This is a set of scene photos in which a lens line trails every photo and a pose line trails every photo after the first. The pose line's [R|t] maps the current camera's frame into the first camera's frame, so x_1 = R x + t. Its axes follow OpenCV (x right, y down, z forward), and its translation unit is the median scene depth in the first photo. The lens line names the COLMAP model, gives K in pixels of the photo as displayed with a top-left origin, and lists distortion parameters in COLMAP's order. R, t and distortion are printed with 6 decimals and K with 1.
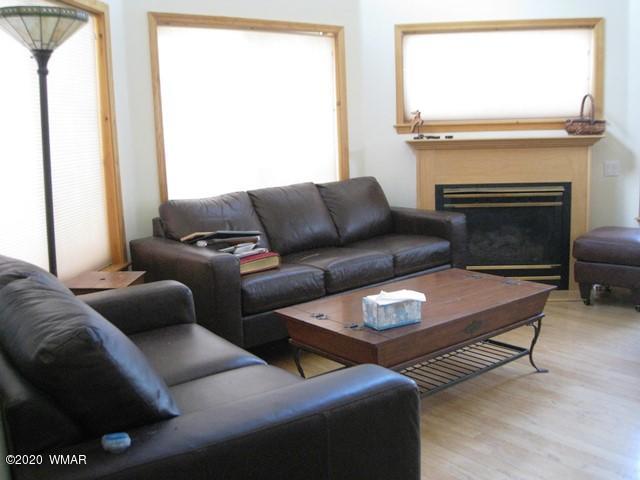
lens RADIAL K [[684.1, 0, 319.7], [0, 684.1, 241.9], [0, 0, 1]] dist [-0.108670, 0.000000]
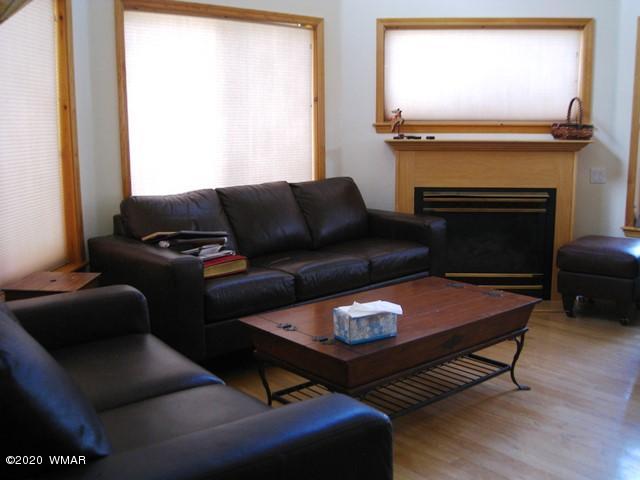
lens RADIAL K [[684.1, 0, 319.8], [0, 684.1, 241.7], [0, 0, 1]] dist [-0.108670, 0.000000]
pose [[0.999151, 0.024442, 0.033150, 0.007077], [-0.024461, 0.999701, 0.000184, -0.004911], [-0.033136, -0.000994, 0.999450, 0.052134]]
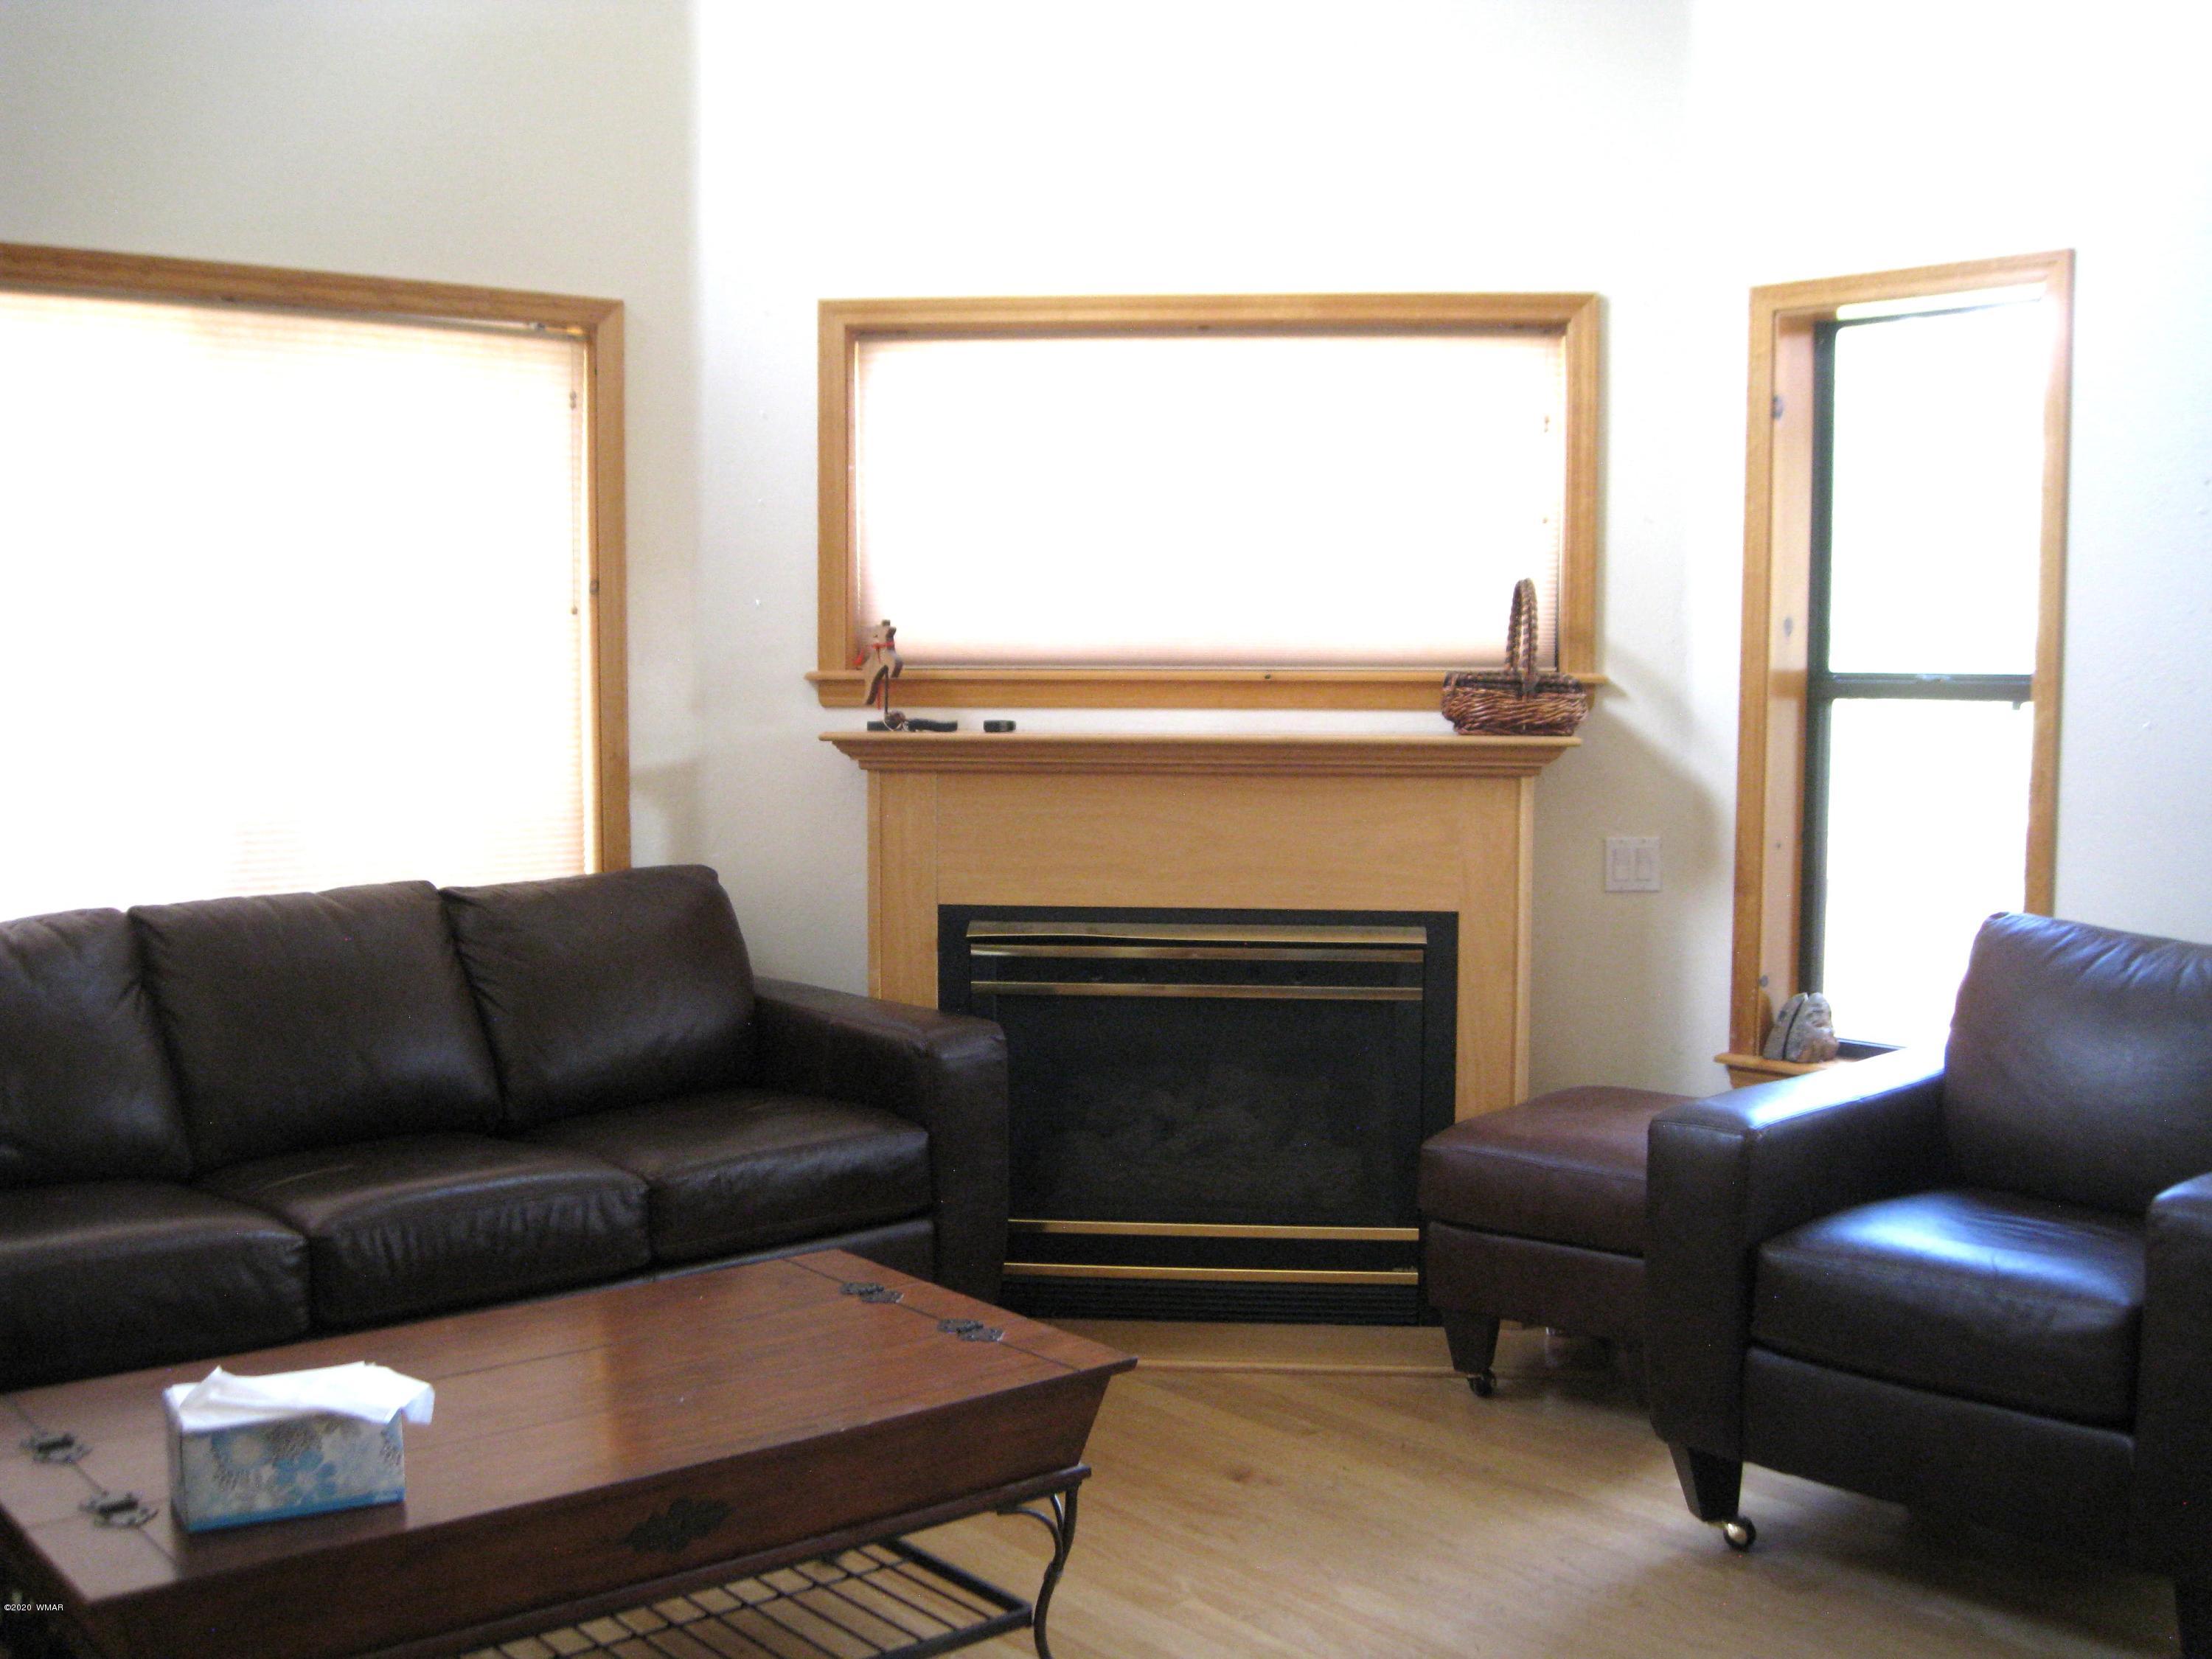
lens RADIAL K [[2364.6, 0, 1111.2], [0, 2364.6, 821.8], [0, 0, 1]] dist [-0.108670, 0.000000]
pose [[0.999090, 0.037746, 0.019856, 0.234722], [-0.035660, 0.994689, -0.096553, -0.032736], [-0.023395, 0.095757, 0.995130, 0.096380]]
